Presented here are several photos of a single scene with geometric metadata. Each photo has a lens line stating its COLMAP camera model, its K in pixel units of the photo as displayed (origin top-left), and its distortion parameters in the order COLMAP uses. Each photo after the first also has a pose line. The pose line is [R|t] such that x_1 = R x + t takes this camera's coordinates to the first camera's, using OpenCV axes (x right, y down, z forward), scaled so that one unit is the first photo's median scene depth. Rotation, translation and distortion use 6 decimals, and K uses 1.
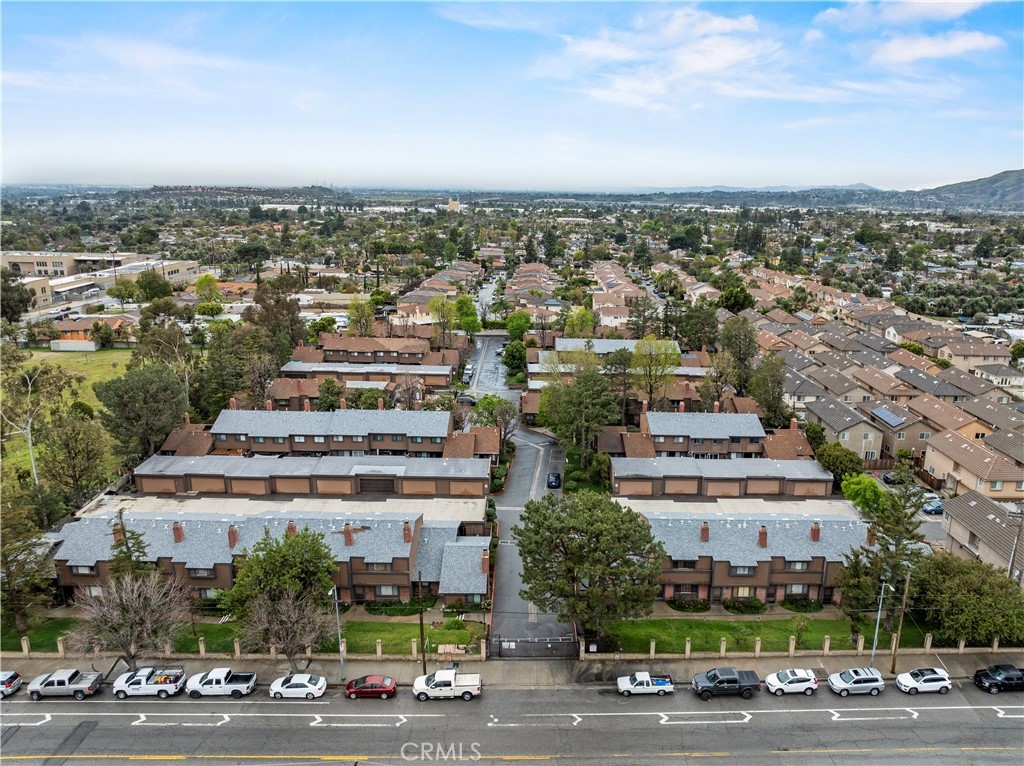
lens RADIAL K [[729.8, 0, 511.0], [0, 729.8, 385.5], [0, 0, 1]] dist [-0.056449, 0.023564]
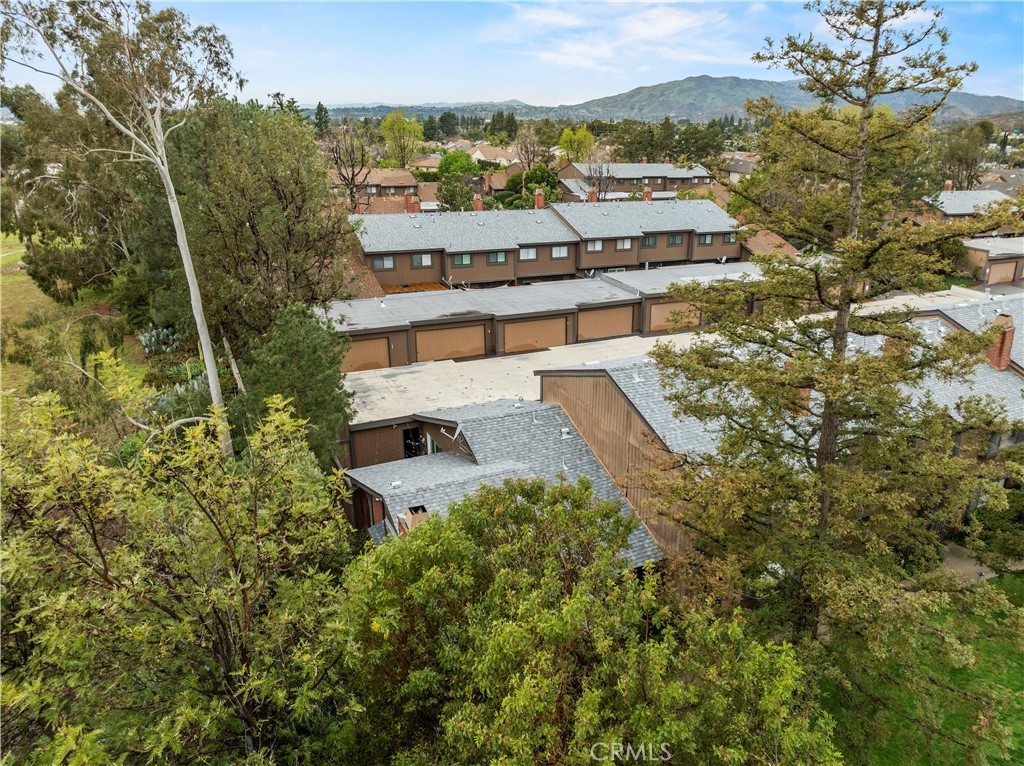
lens RADIAL K [[729.8, 0, 506.3], [0, 729.8, 381.8], [0, 0, 1]] dist [-0.056449, 0.023564]
pose [[0.903936, -0.148070, 0.401217, -0.782328], [0.110754, 0.987195, 0.114799, 0.151927], [-0.413078, -0.059335, 0.908761, 0.755407]]
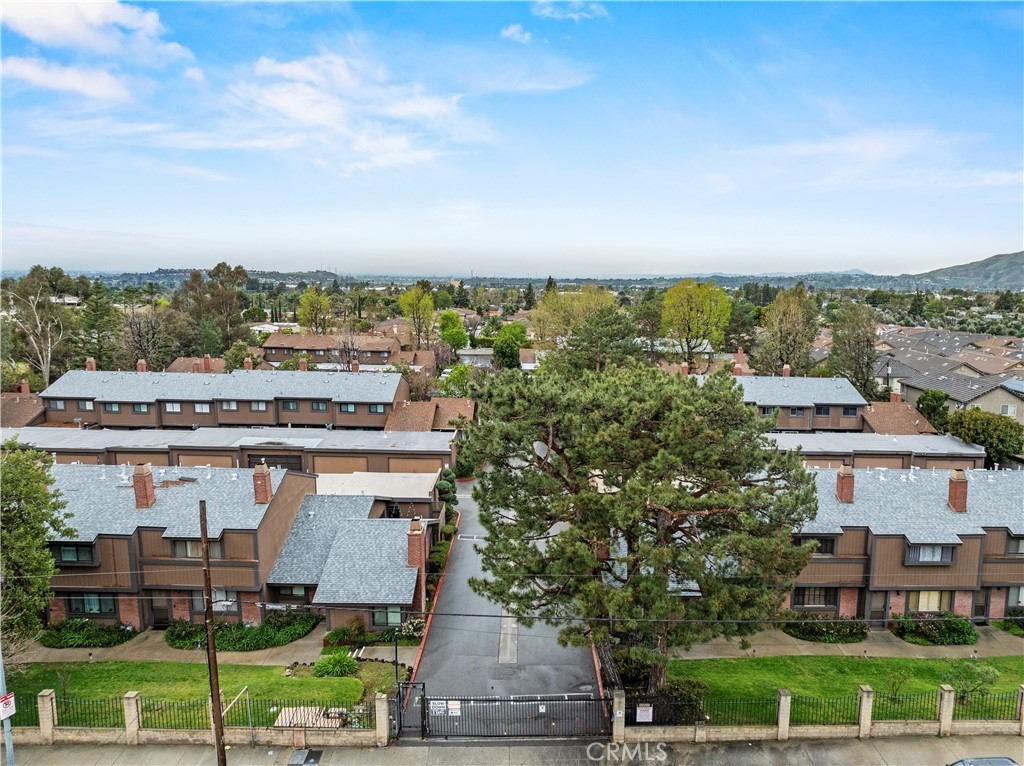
lens RADIAL K [[729.8, 0, 522.5], [0, 729.8, 376.9], [0, 0, 1]] dist [-0.056449, 0.023564]
pose [[0.999926, -0.000019, 0.012177, 0.032756], [0.001608, 0.991439, -0.130561, 0.195437], [-0.012071, 0.130570, 0.991366, 0.490202]]
